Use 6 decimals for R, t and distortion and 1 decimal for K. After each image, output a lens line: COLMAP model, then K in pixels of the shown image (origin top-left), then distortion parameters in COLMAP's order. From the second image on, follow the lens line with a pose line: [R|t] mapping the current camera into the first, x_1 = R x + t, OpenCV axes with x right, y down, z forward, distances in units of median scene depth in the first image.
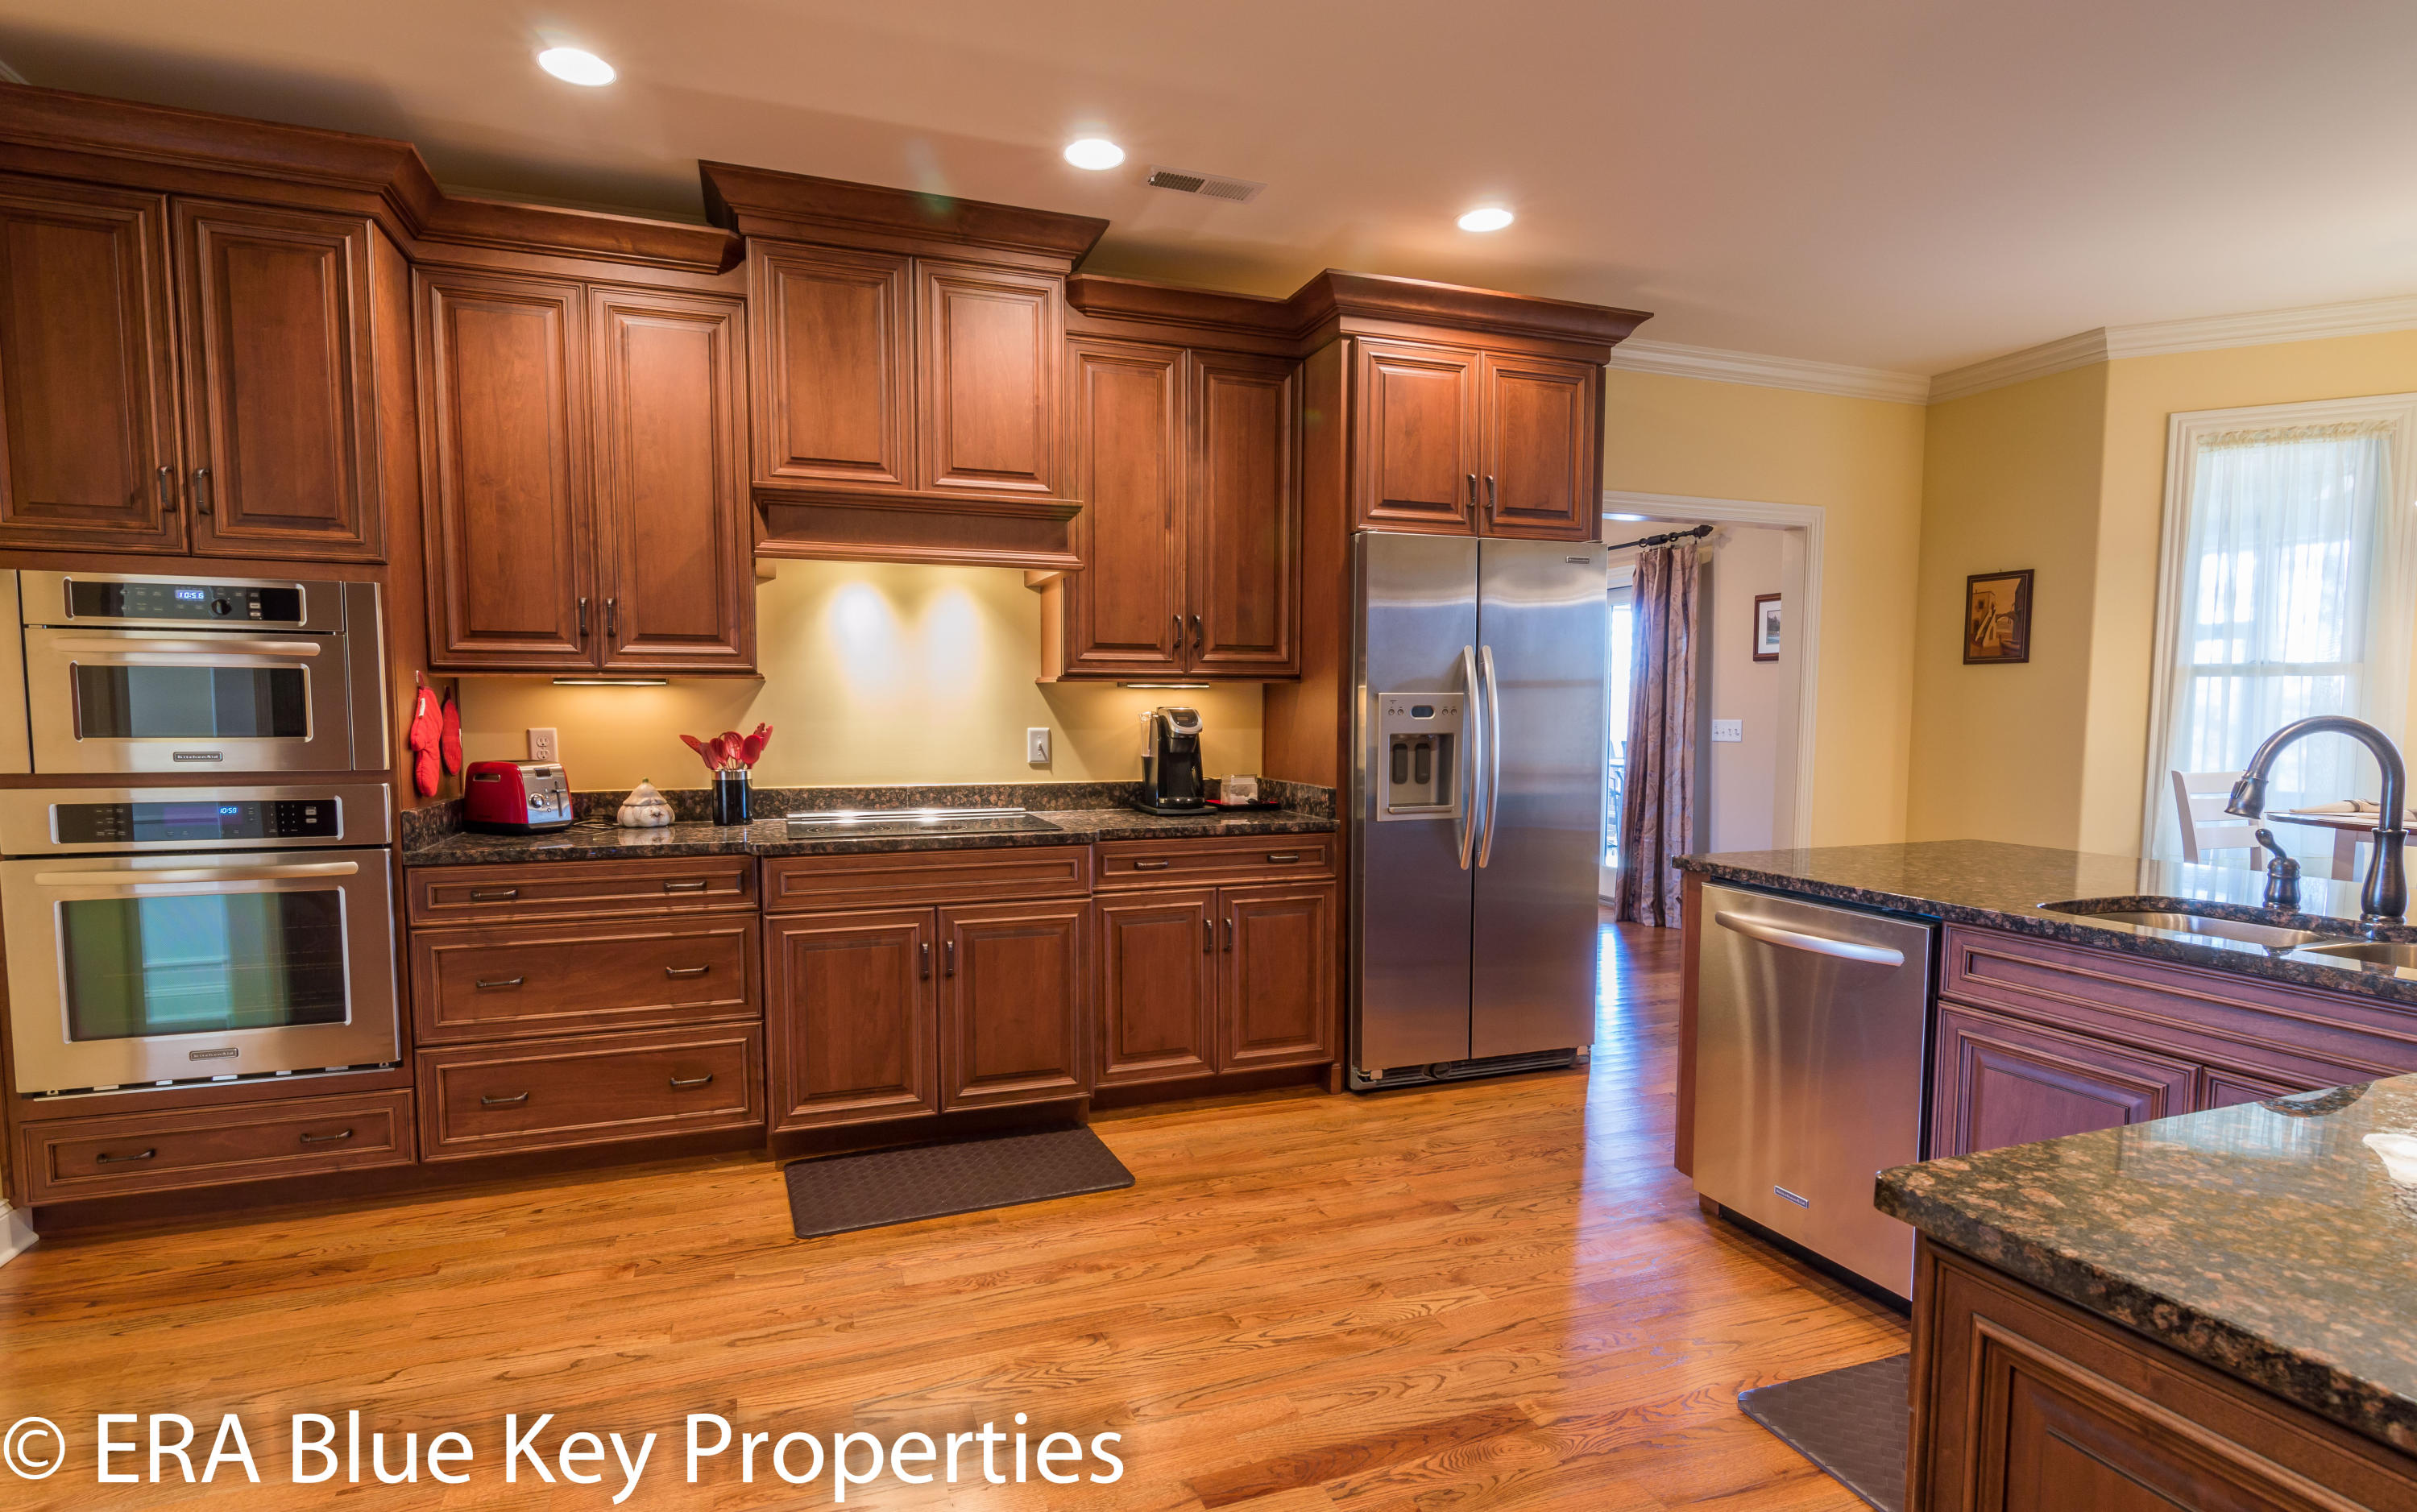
lens RADIAL K [[1182.2, 0, 1196.0], [0, 1182.2, 796.9], [0, 0, 1]] dist [0.005175, 0.000799]
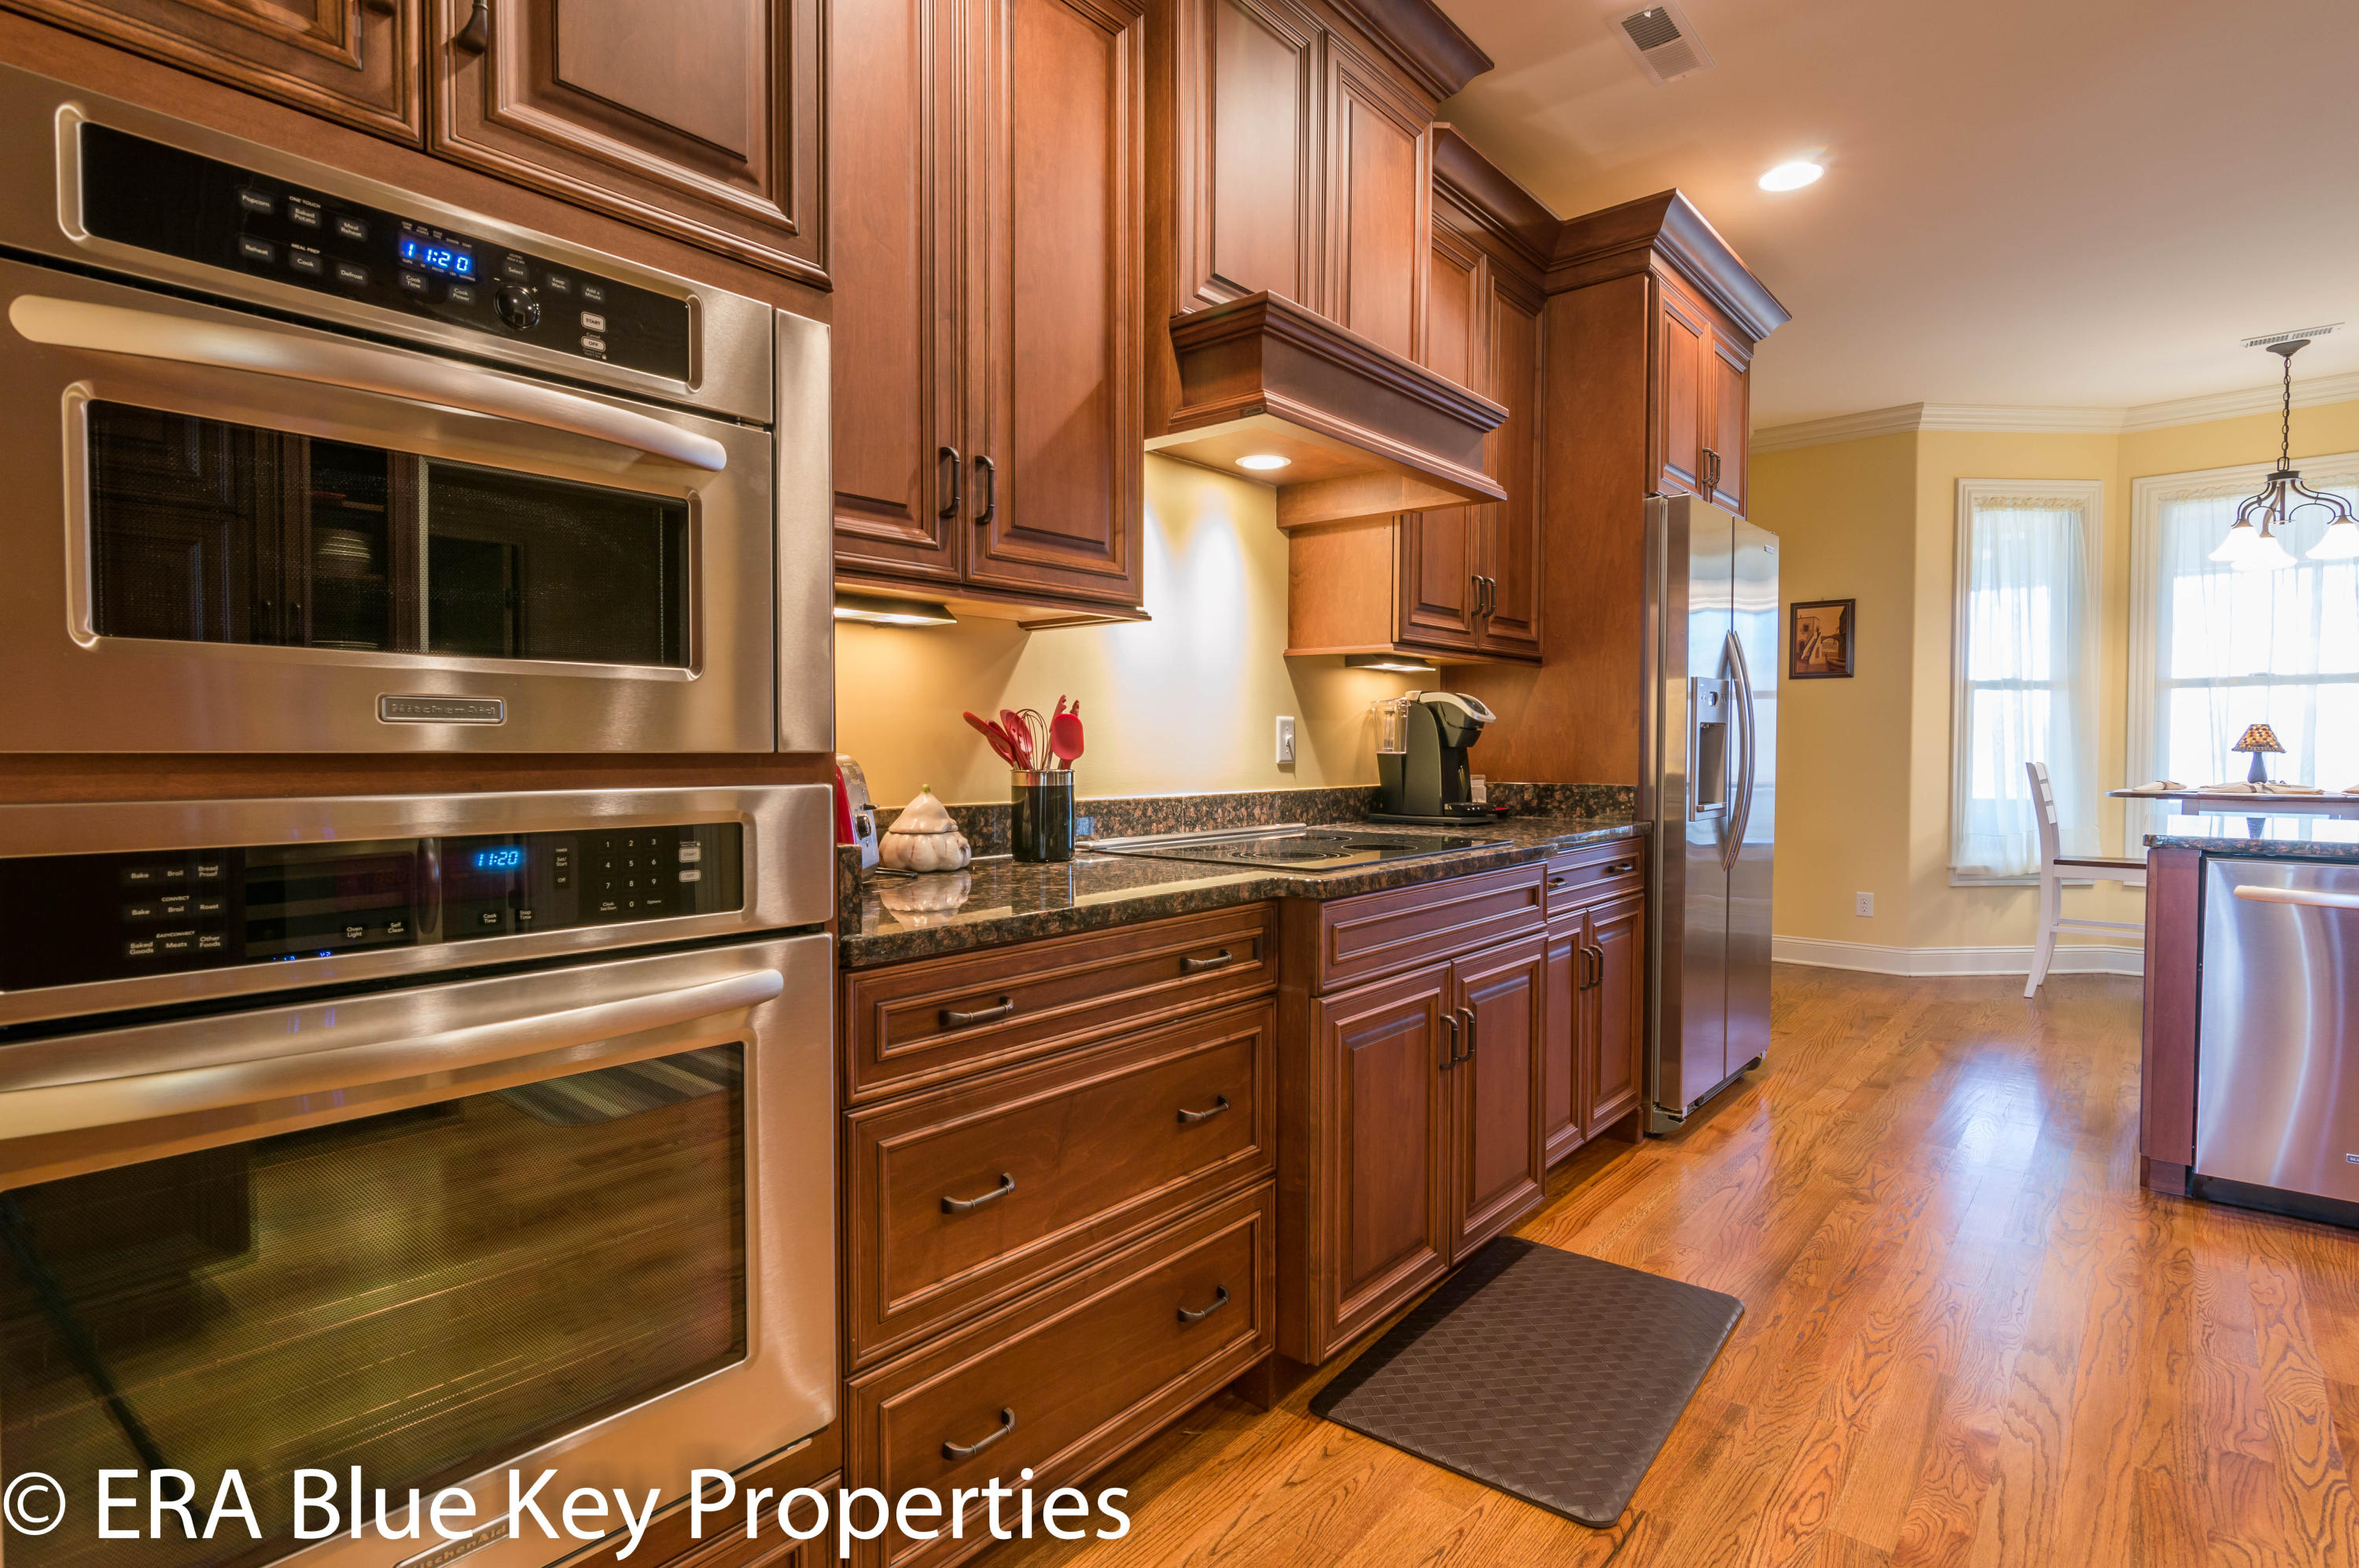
lens RADIAL K [[1157.7, 0, 1179.1], [0, 1157.7, 779.9], [0, 0, 1]] dist [-0.003311, 0.000271]
pose [[0.872278, -0.017776, 0.488688, -0.590300], [0.041963, 0.998374, -0.038586, 0.007332], [-0.487207, 0.054165, 0.871605, 0.426266]]
